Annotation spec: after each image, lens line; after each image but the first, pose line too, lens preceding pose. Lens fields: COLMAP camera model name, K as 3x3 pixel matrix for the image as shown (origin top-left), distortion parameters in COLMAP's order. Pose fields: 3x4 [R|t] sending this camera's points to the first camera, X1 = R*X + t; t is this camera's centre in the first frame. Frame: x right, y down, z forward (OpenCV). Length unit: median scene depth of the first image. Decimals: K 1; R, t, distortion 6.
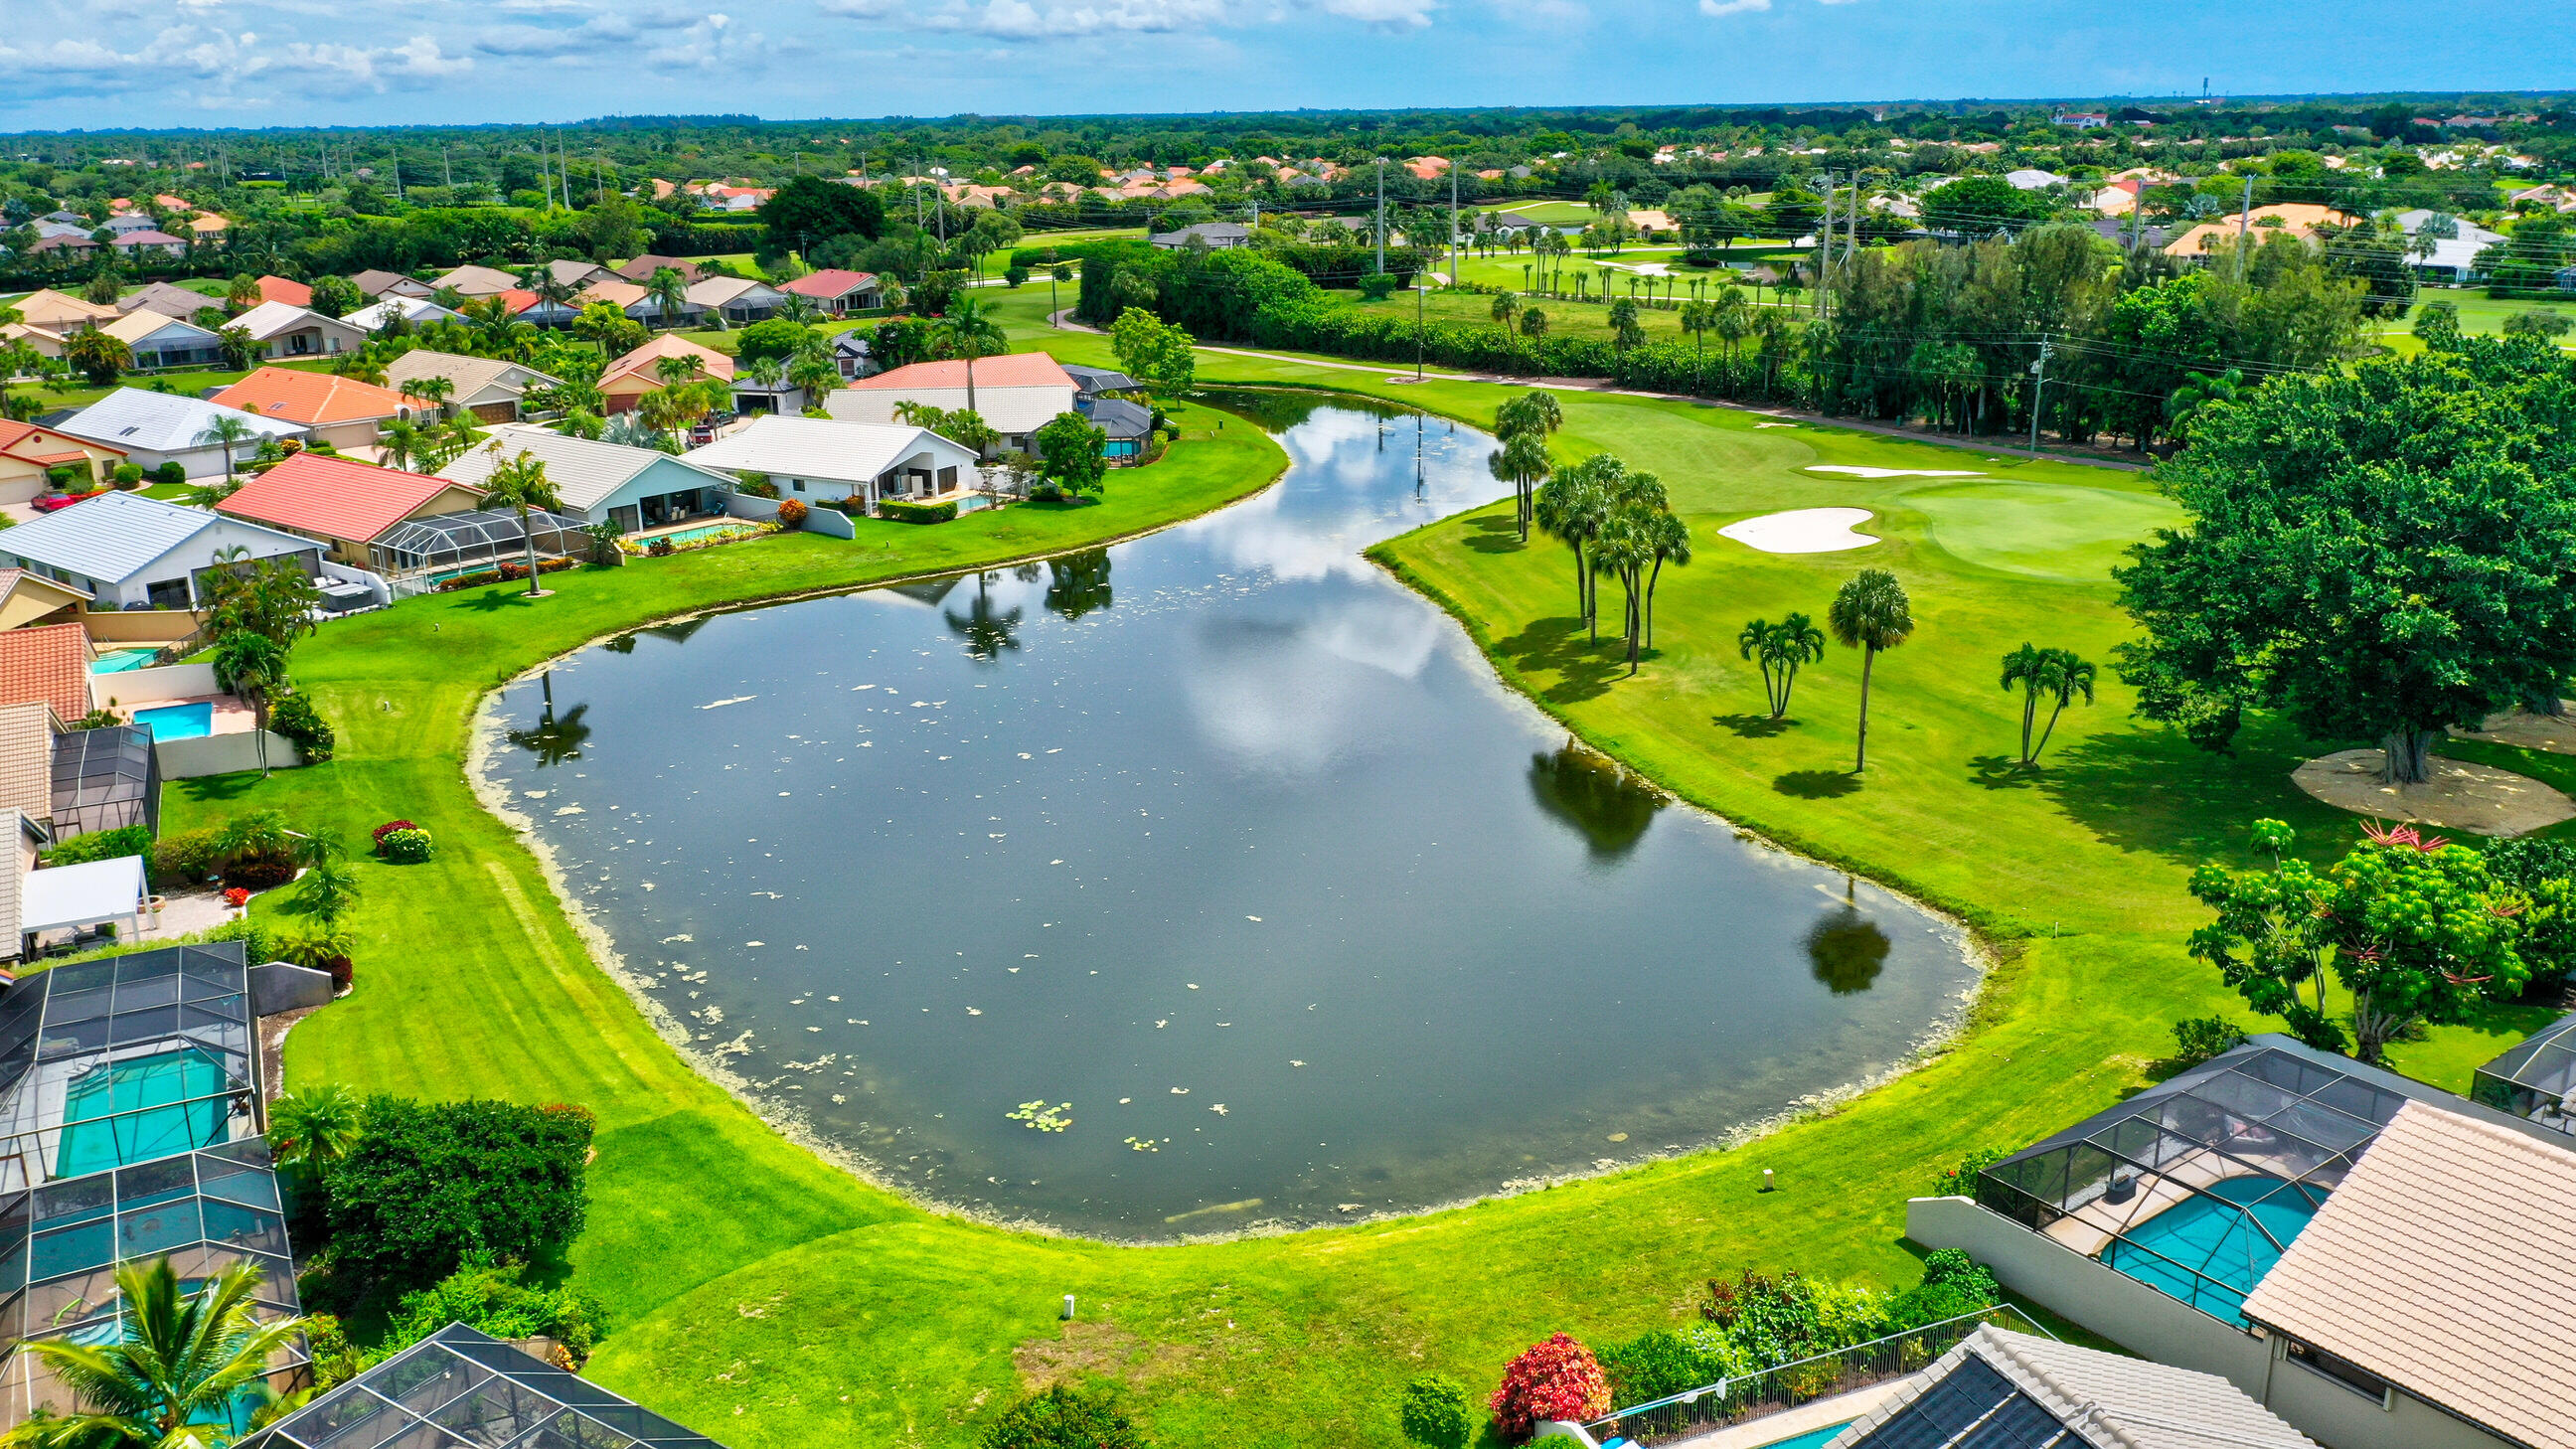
lens RADIAL K [[2034.1, 0, 1288.0], [0, 2034.1, 724.5], [0, 0, 1]] dist [-0.006408, -0.006921]
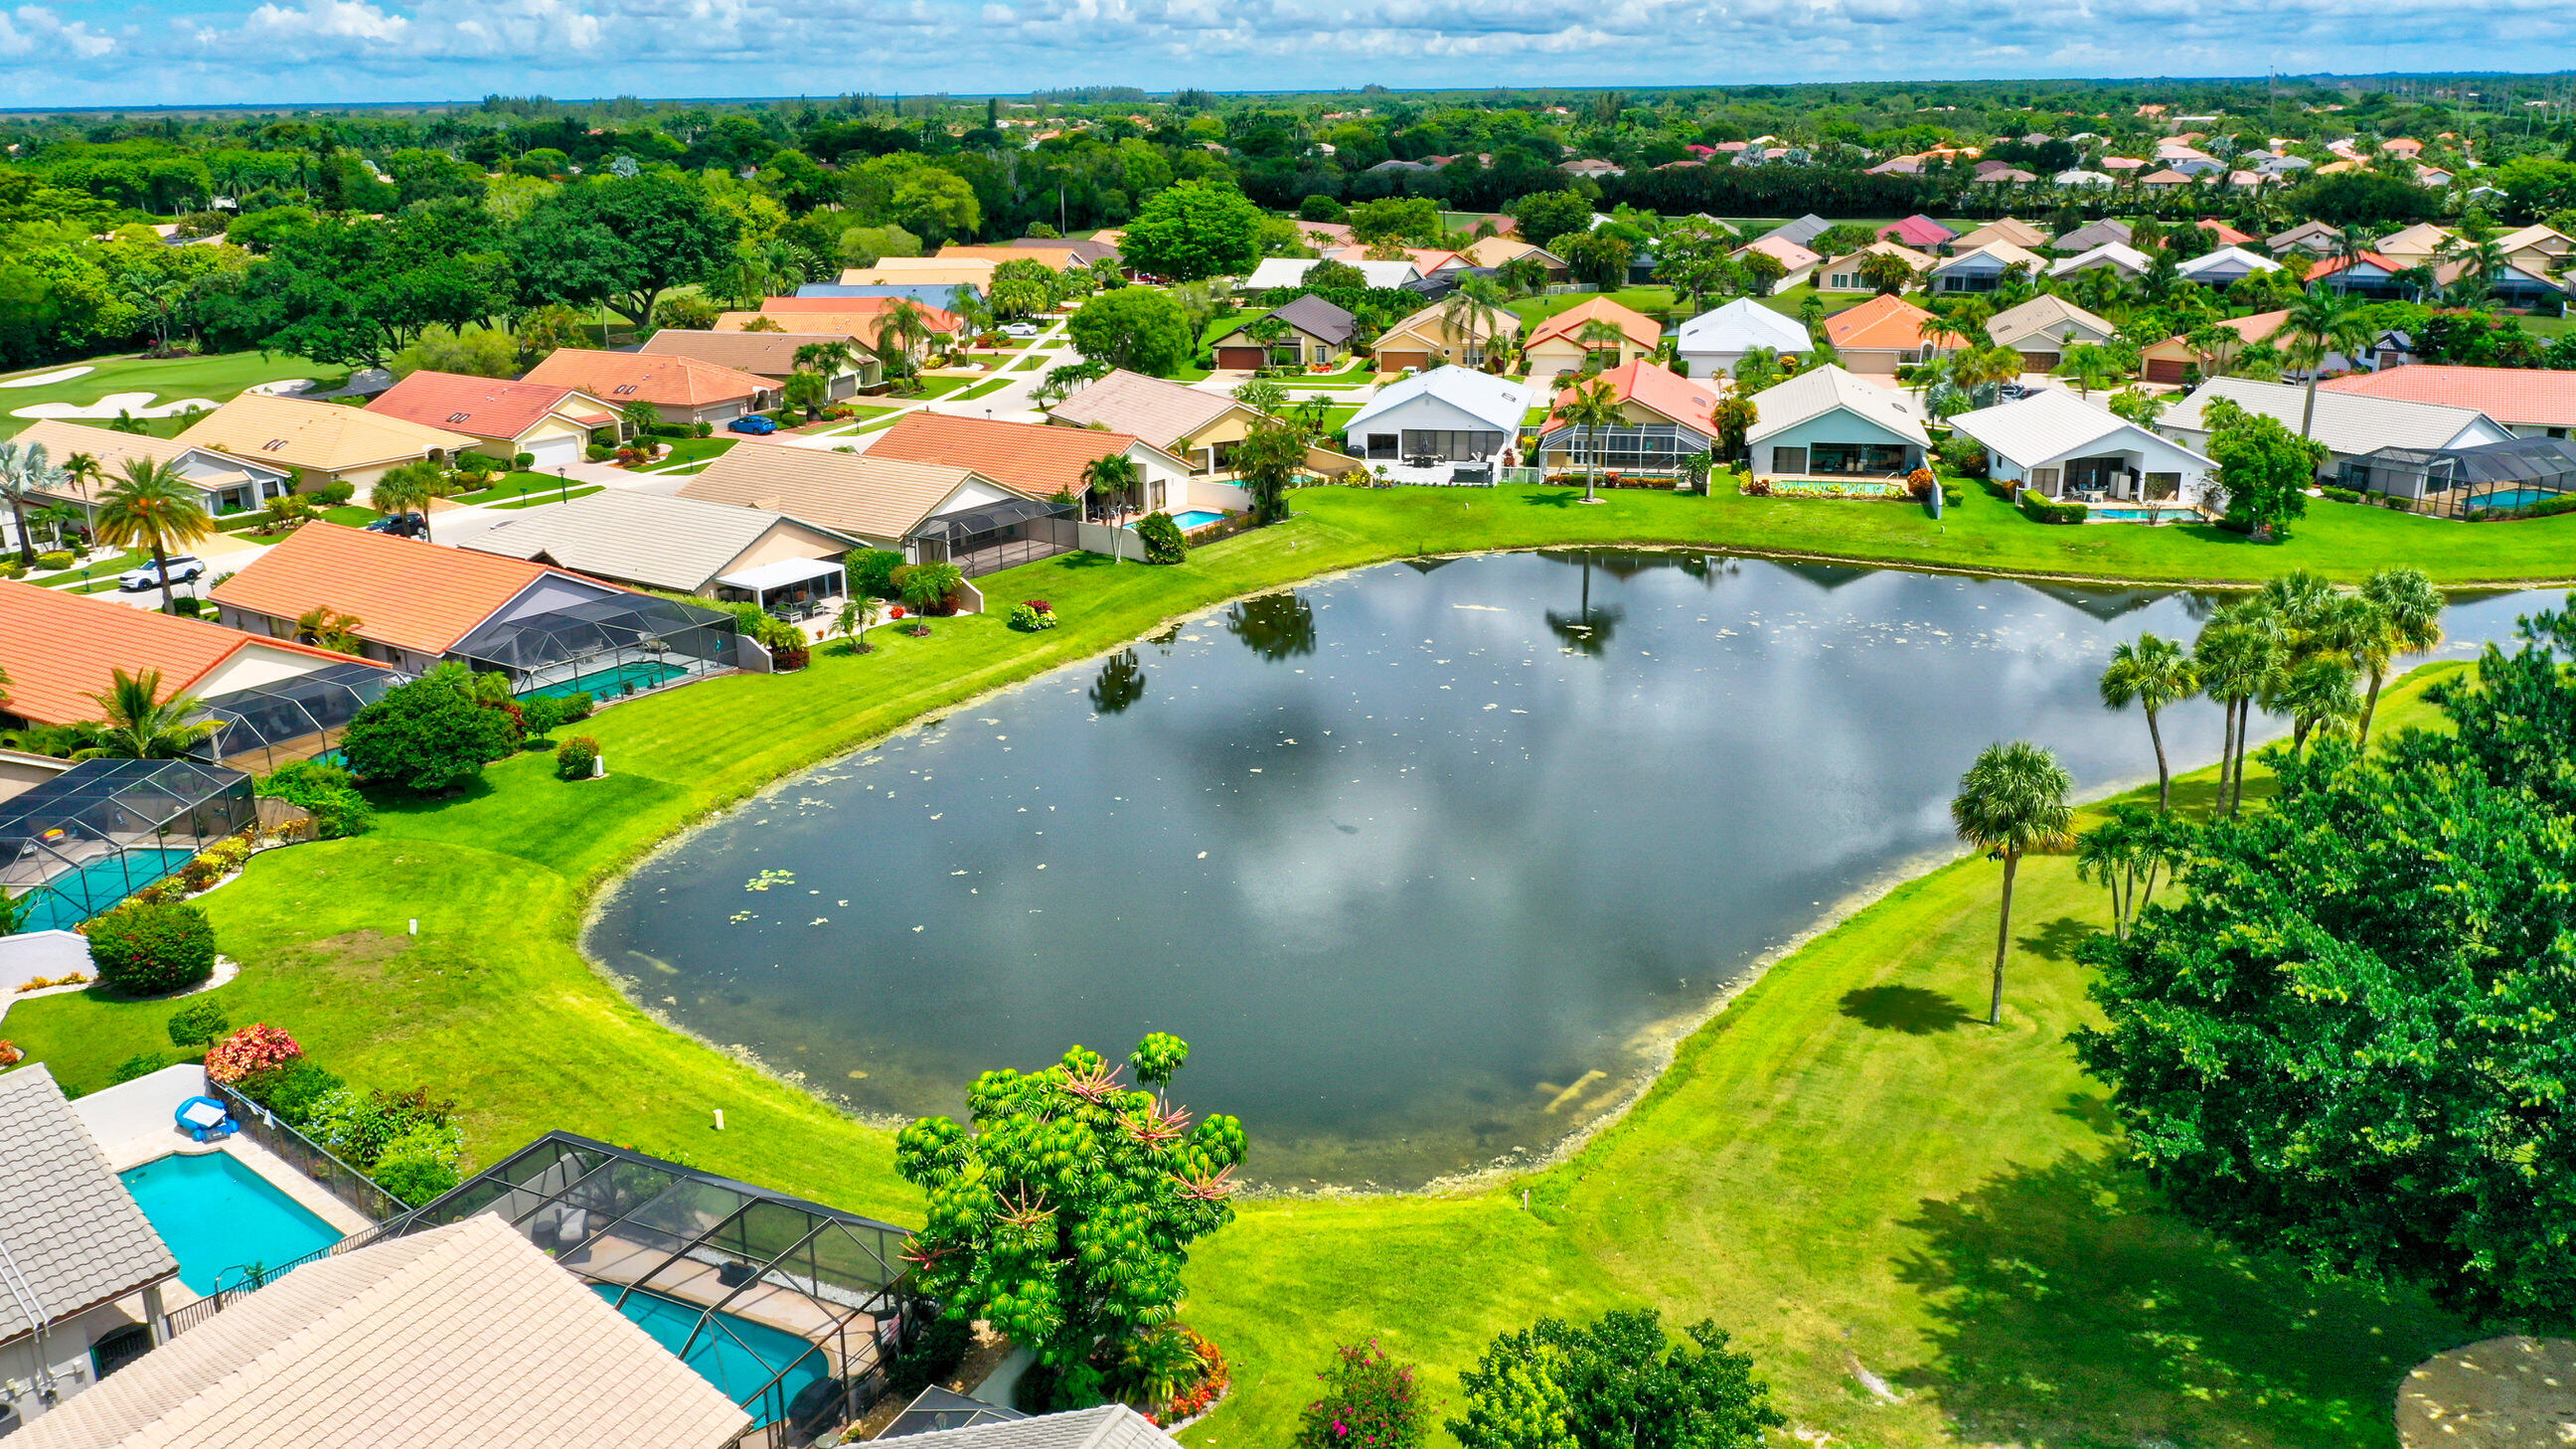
lens RADIAL K [[2034.1, 0, 1288.0], [0, 2034.1, 724.5], [0, 0, 1]] dist [-0.006408, -0.006921]
pose [[0.473846, 0.277457, -0.835756, 0.800361], [-0.252981, 0.951950, 0.172600, -0.149924], [0.843487, 0.129645, 0.521269, 0.454508]]
